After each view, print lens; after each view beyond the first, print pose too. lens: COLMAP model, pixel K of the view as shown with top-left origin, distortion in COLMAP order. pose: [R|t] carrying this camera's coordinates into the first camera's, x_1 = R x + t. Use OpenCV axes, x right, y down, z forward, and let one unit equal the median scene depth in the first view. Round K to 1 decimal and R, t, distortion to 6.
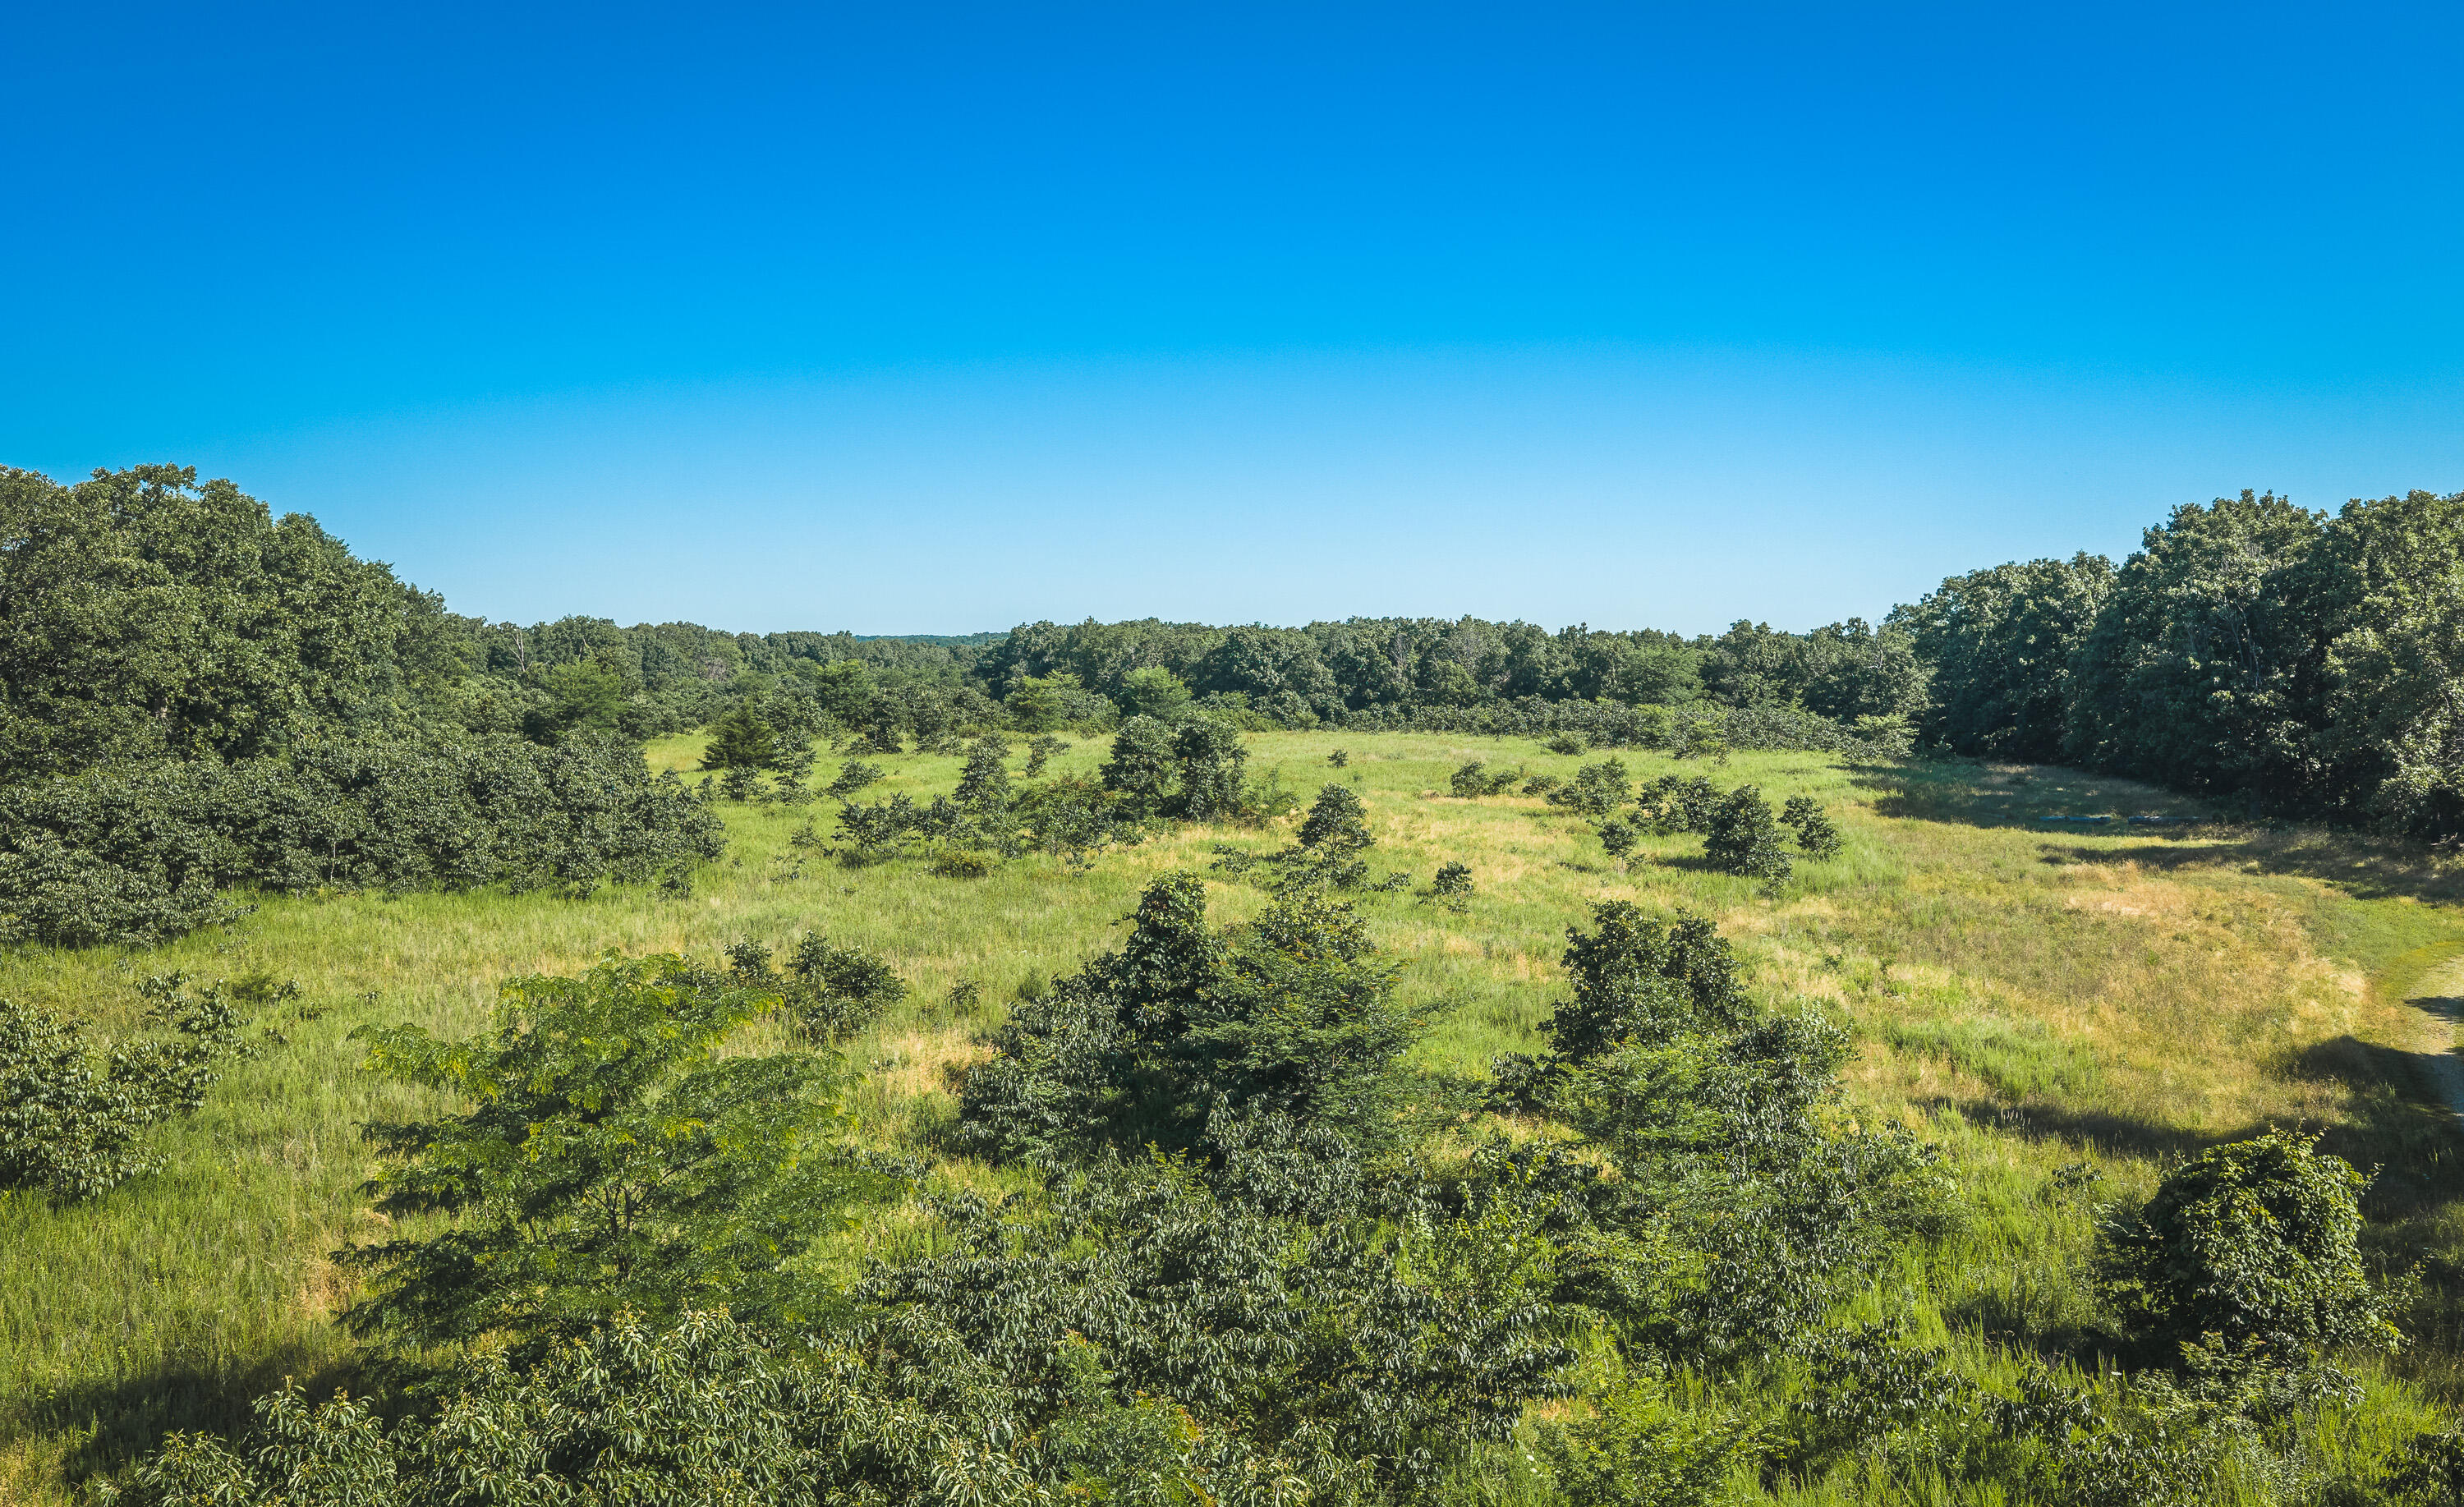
lens RADIAL K [[2039.0, 0, 1232.0], [0, 2039.0, 753.5], [0, 0, 1]] dist [0.030275, -0.003776]
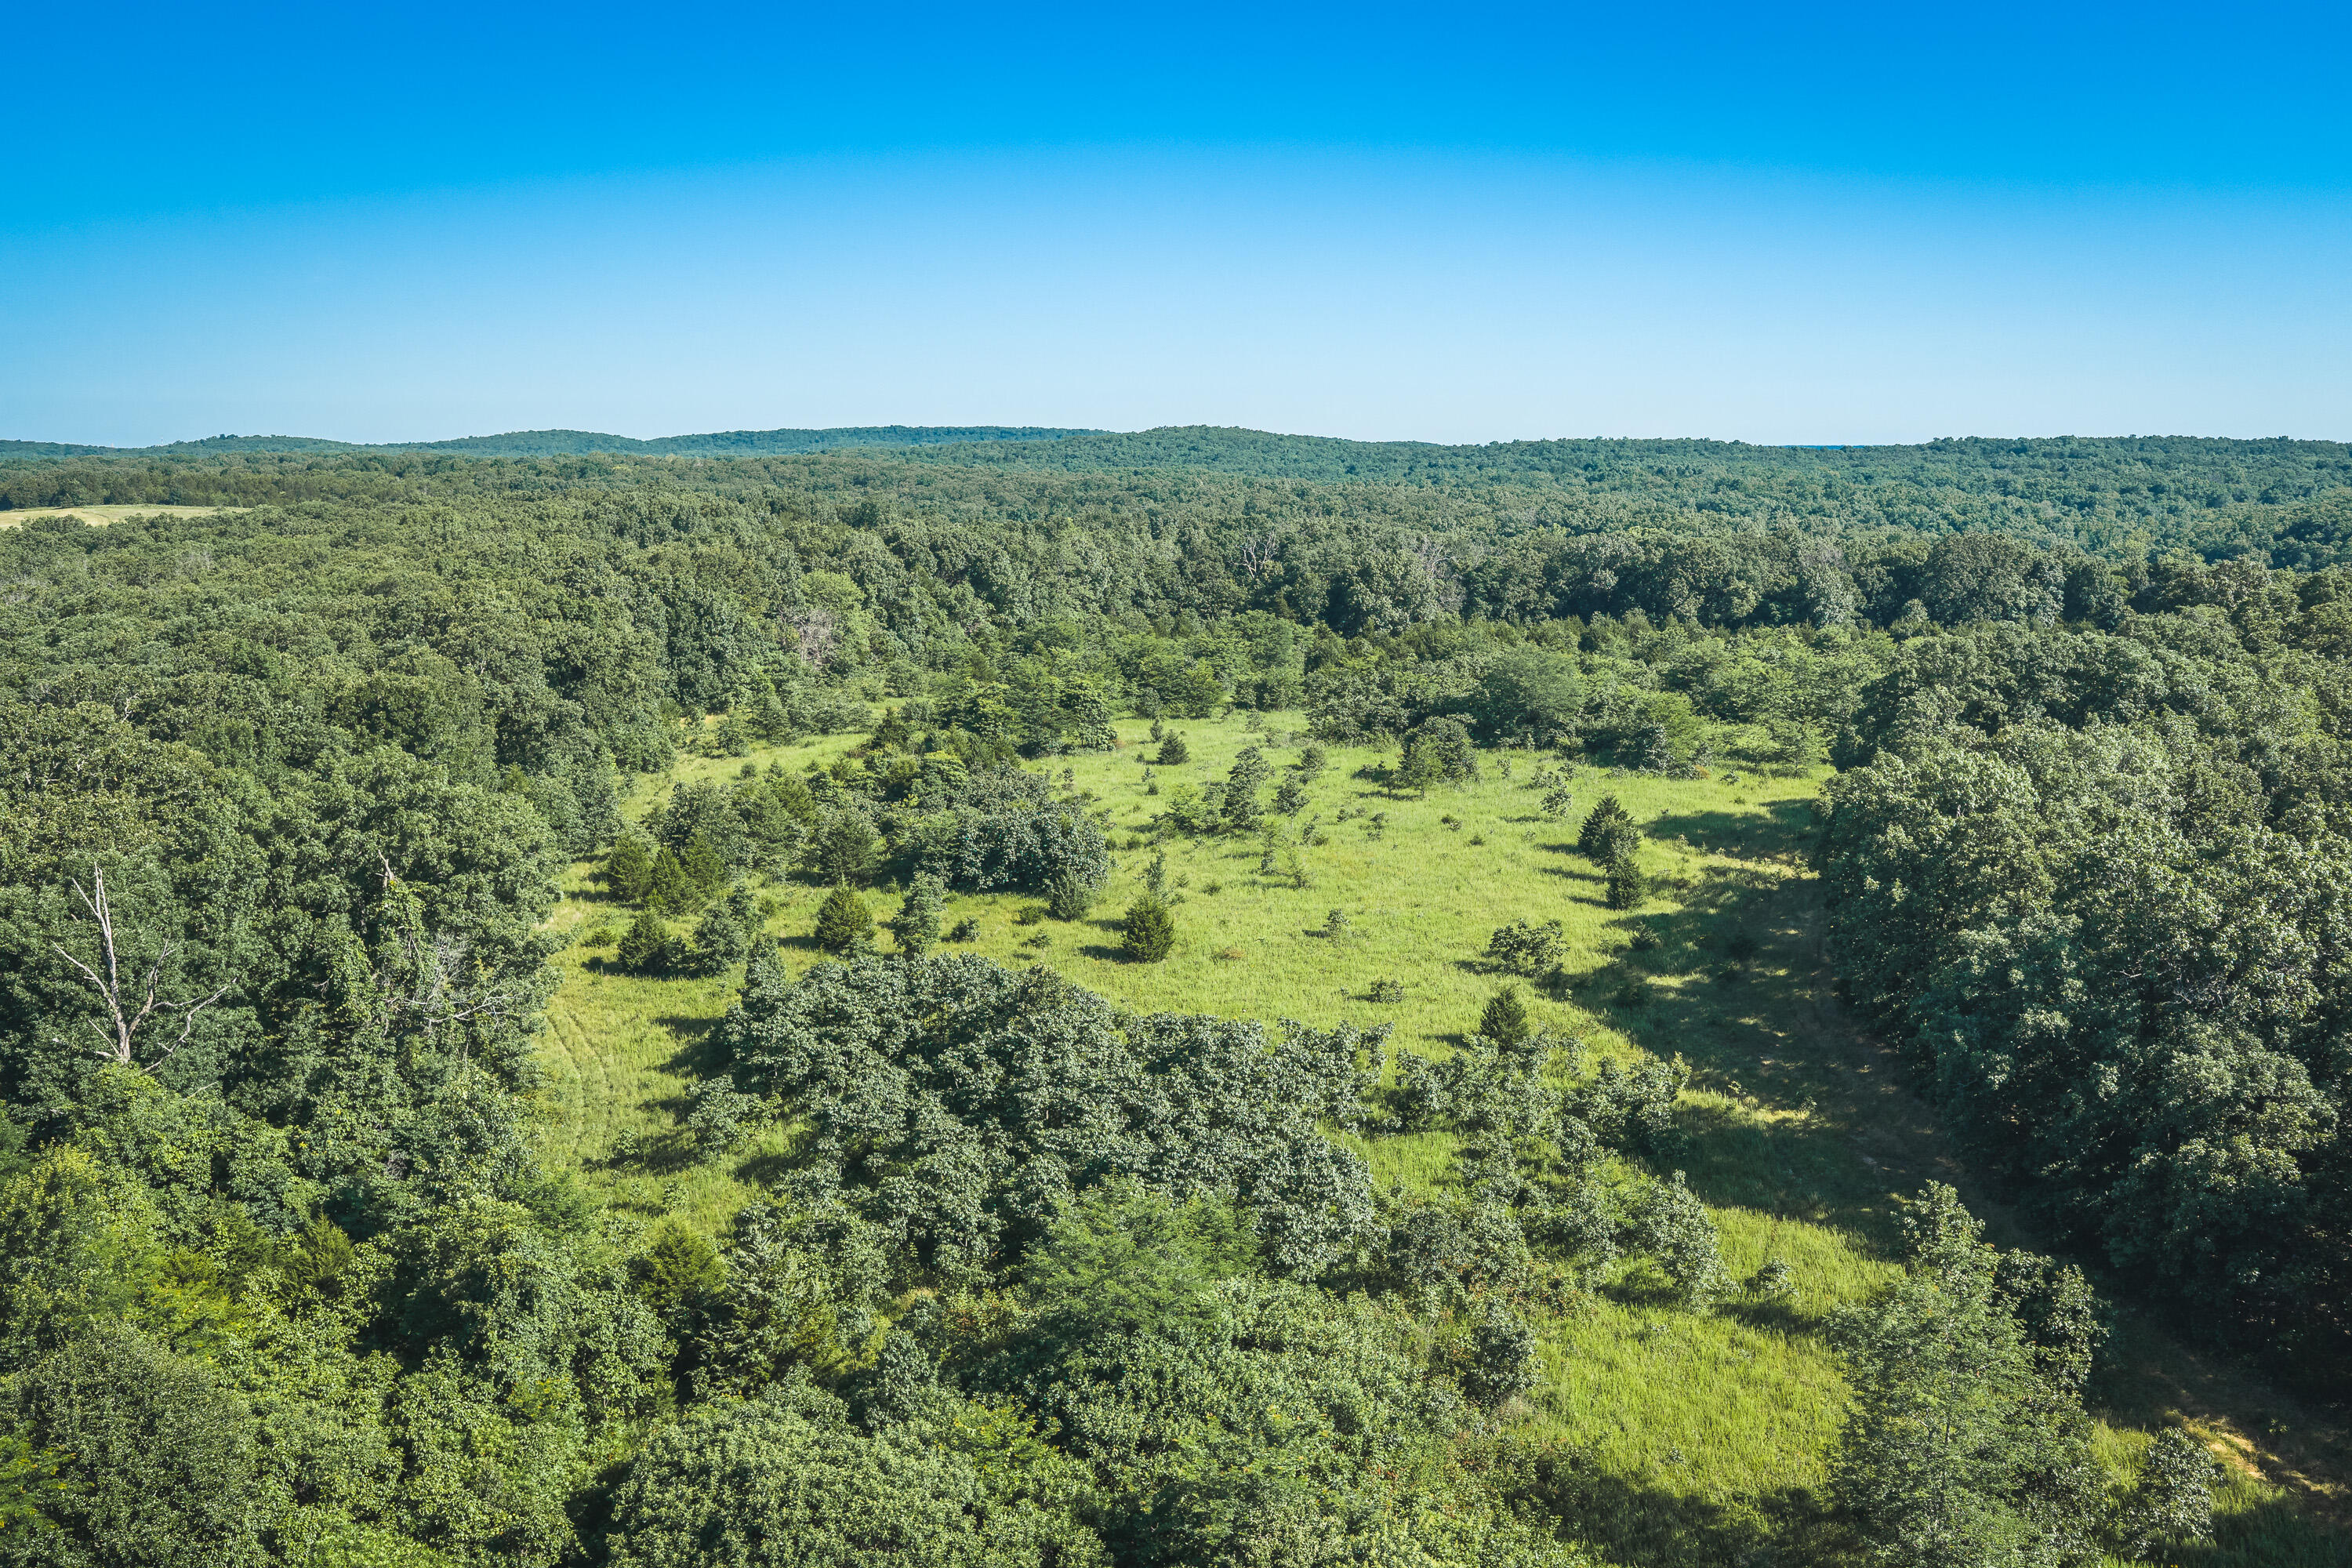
lens RADIAL K [[1932.3, 0, 1191.5], [0, 1932.3, 789.5], [0, 0, 1]] dist [0.031673, -0.063252]
pose [[0.999258, 0.006889, -0.037894, -0.277688], [-0.001809, 0.991181, 0.132501, -0.132935], [0.038473, -0.132334, 0.990458, 1.032322]]
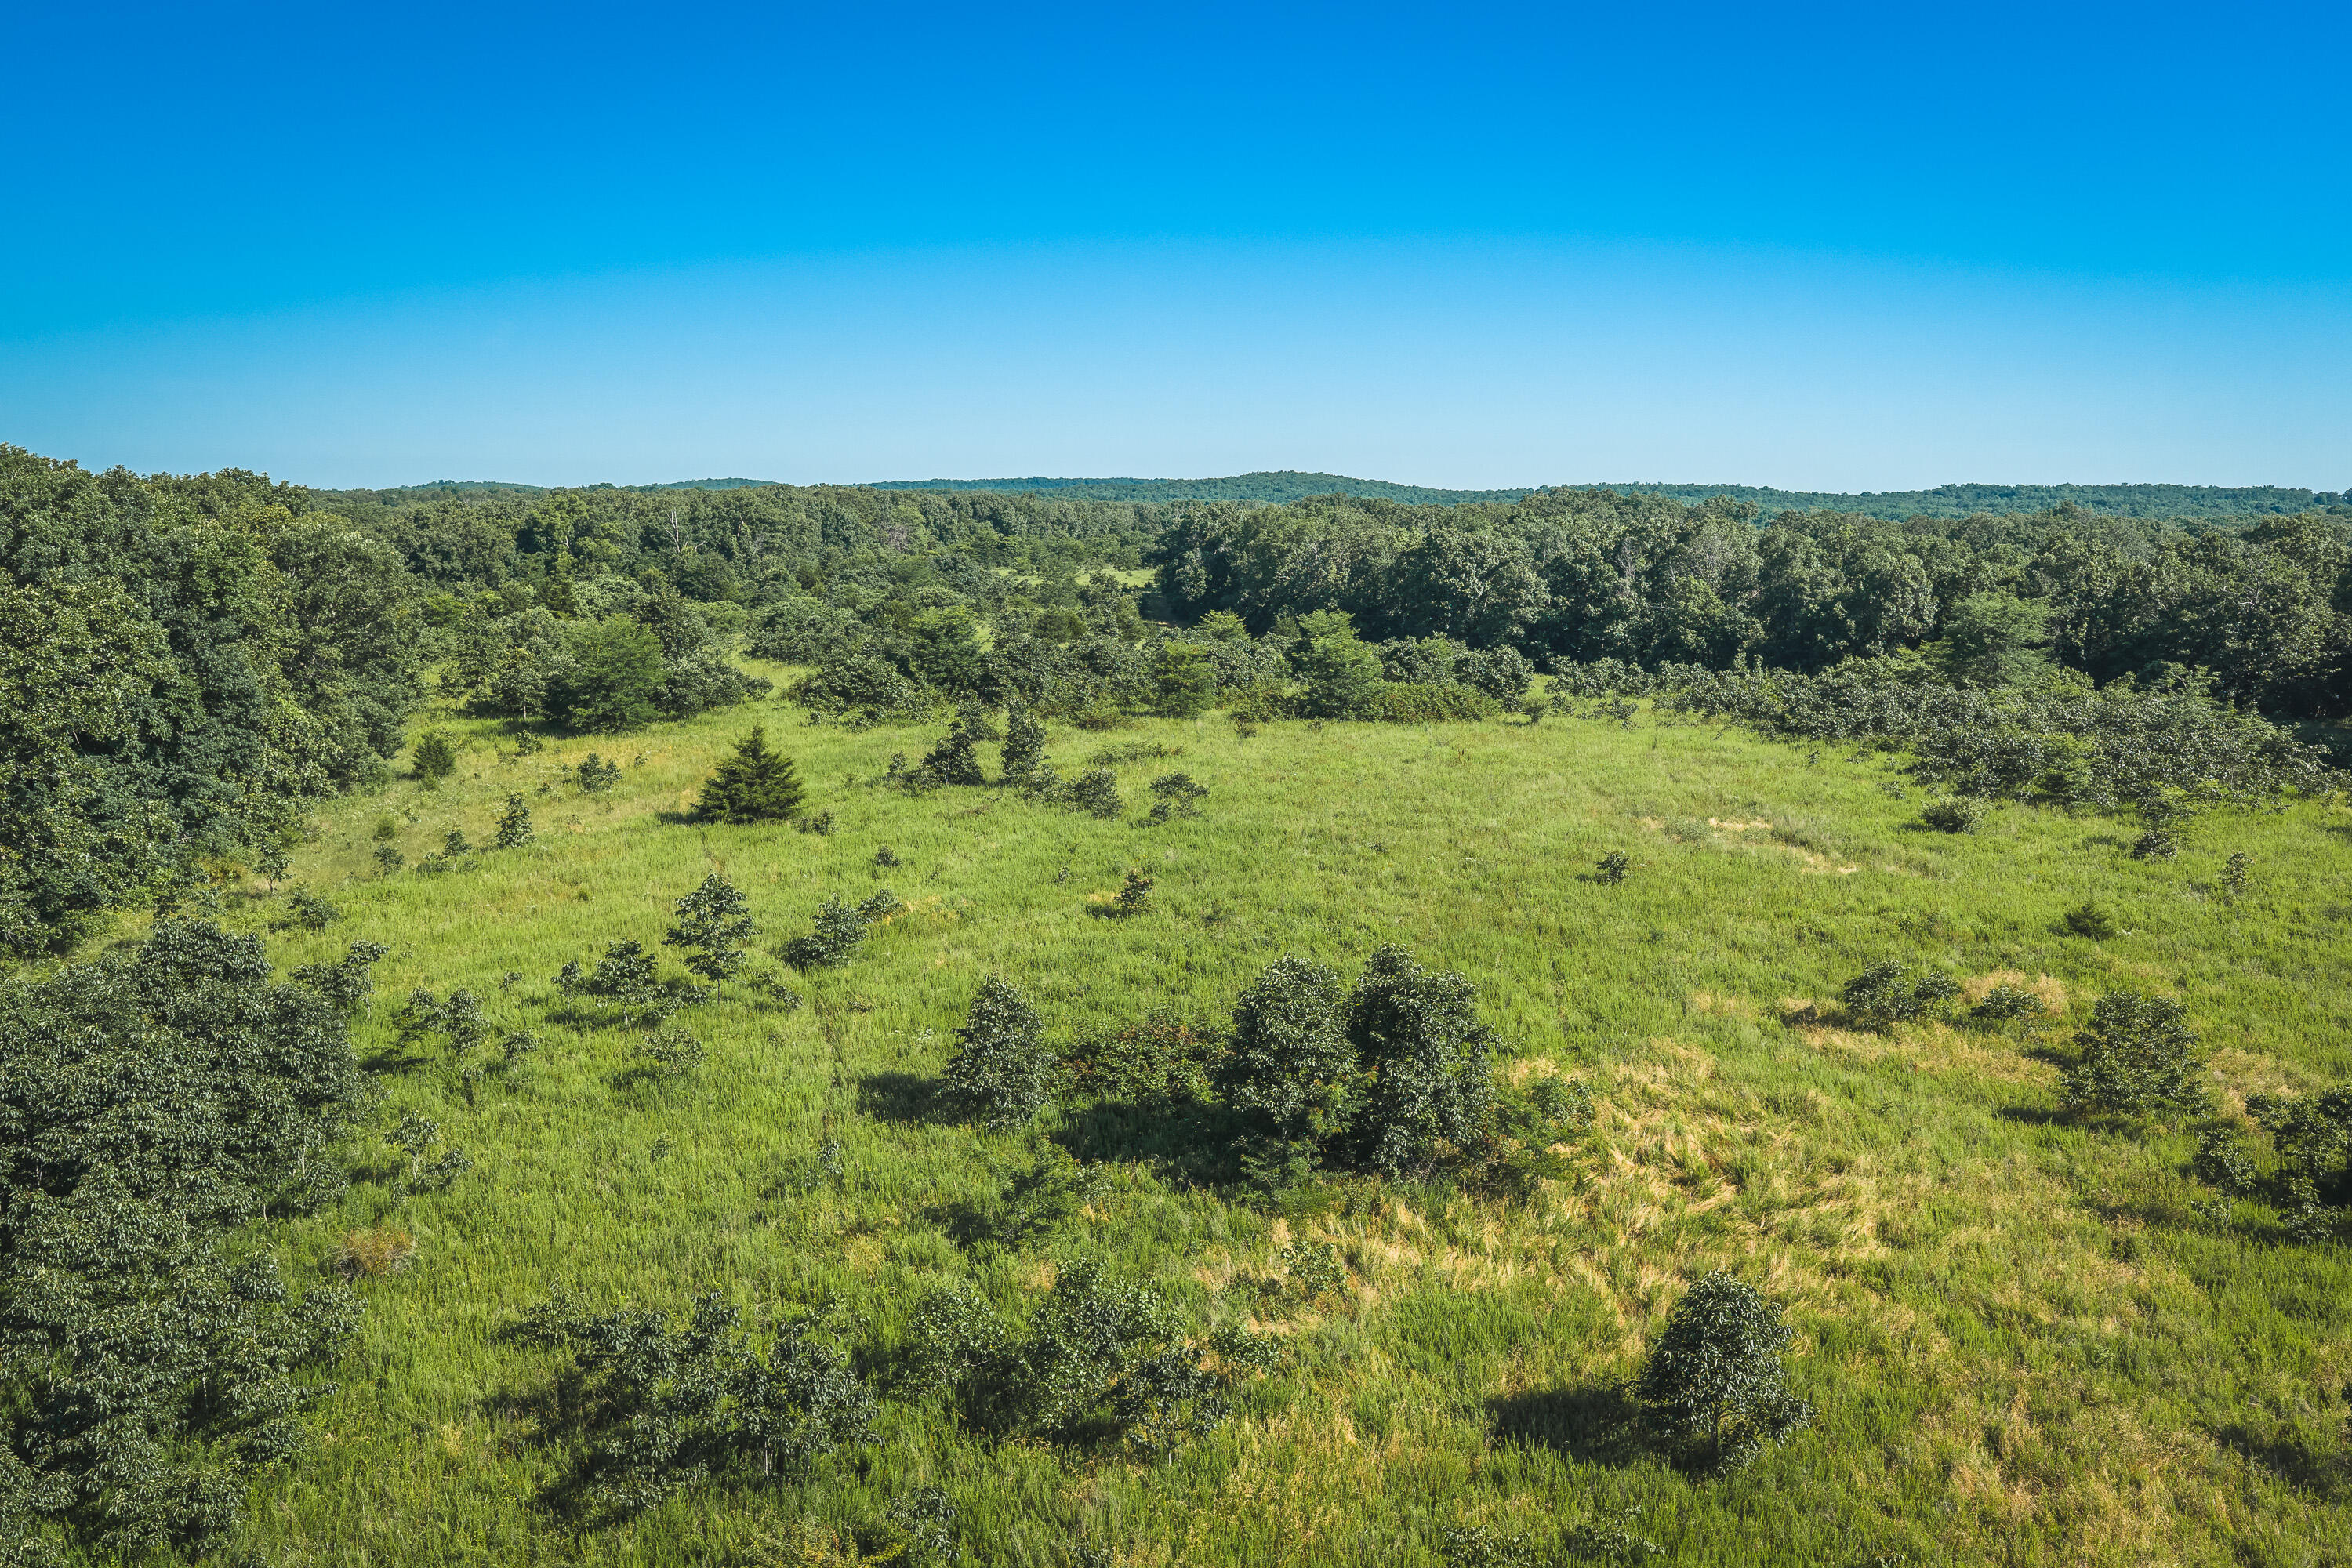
lens RADIAL K [[1926.3, 0, 1188.7], [0, 1926.3, 787.3], [0, 0, 1]] dist [0.057273, -0.166459]
pose [[0.993035, 0.024188, -0.115308, -0.004659], [-0.012275, 0.994614, 0.102921, -0.035705], [0.117176, -0.100789, 0.987983, 0.167434]]
